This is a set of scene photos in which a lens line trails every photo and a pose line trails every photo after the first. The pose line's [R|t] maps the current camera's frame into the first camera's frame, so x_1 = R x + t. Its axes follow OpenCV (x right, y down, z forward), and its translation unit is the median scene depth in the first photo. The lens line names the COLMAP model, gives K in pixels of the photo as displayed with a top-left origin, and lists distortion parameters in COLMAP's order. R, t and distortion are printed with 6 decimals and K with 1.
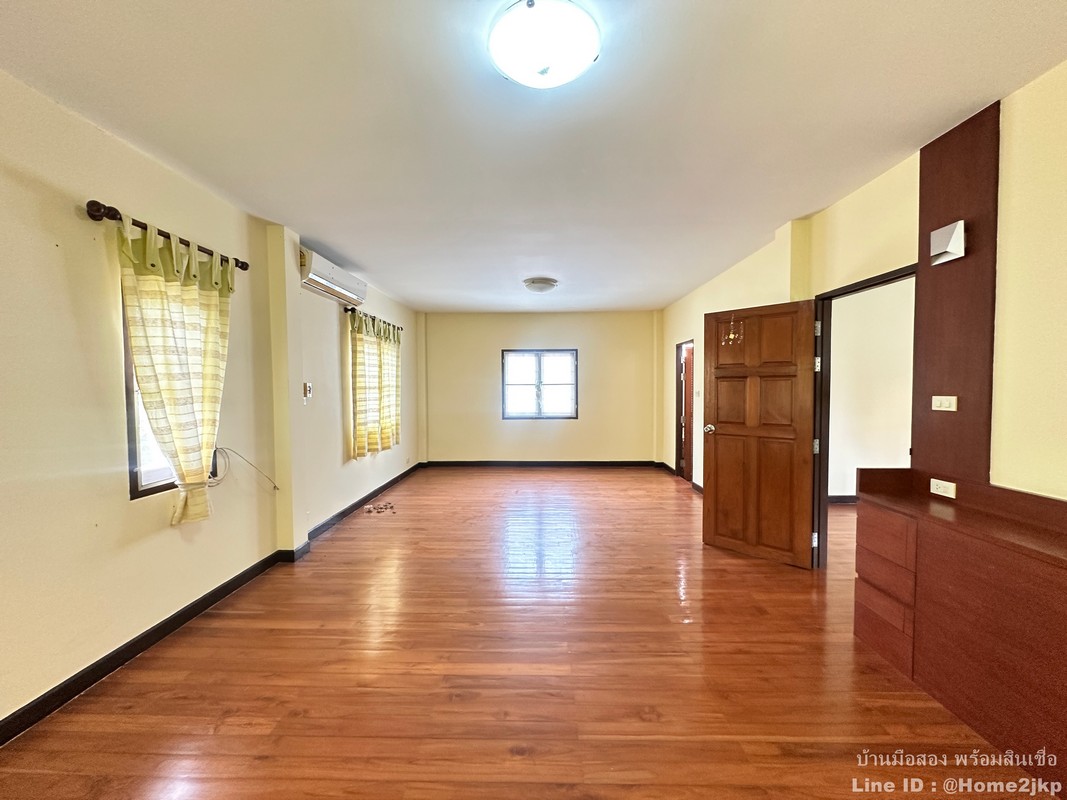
lens RADIAL K [[427.8, 0, 532.9], [0, 427.8, 400.9], [0, 0, 1]] dist [-0.003160, 0.000058]
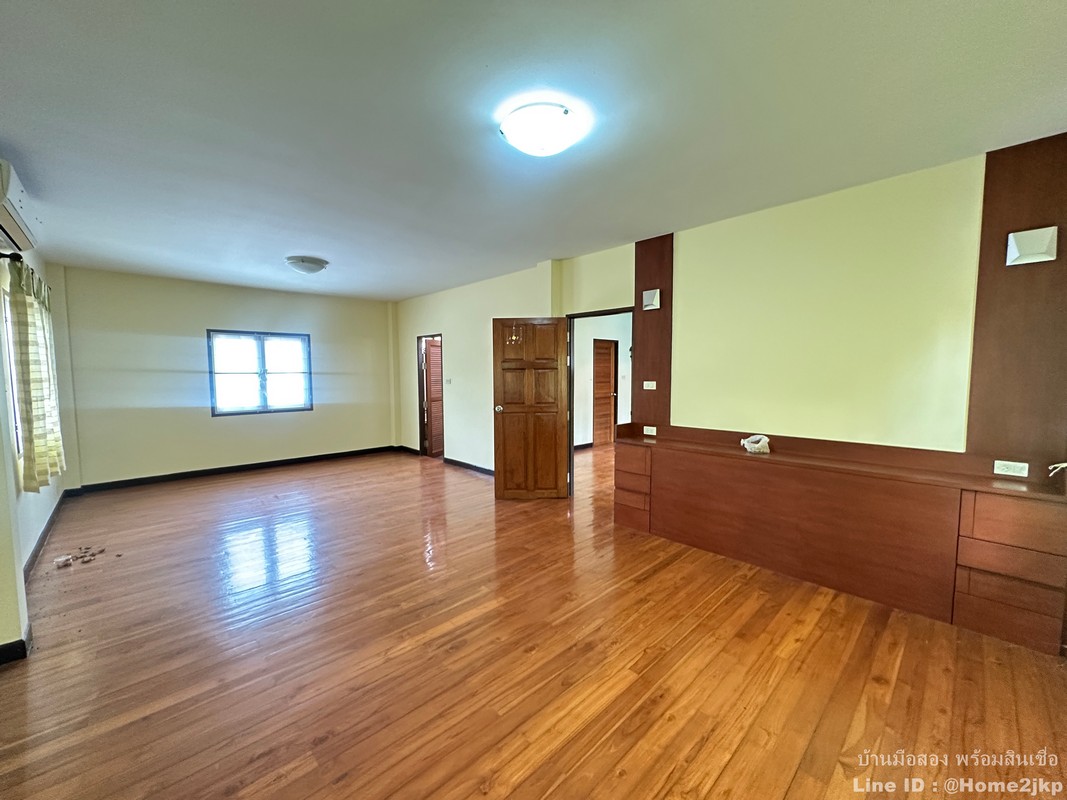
lens RADIAL K [[427.8, 0, 534.5], [0, 427.8, 400.8], [0, 0, 1]] dist [-0.003160, 0.000058]
pose [[0.705978, -0.047343, 0.706649, -0.475759], [0.025073, 0.998809, 0.041867, -0.011721], [-0.707789, -0.011839, 0.706324, 0.021331]]
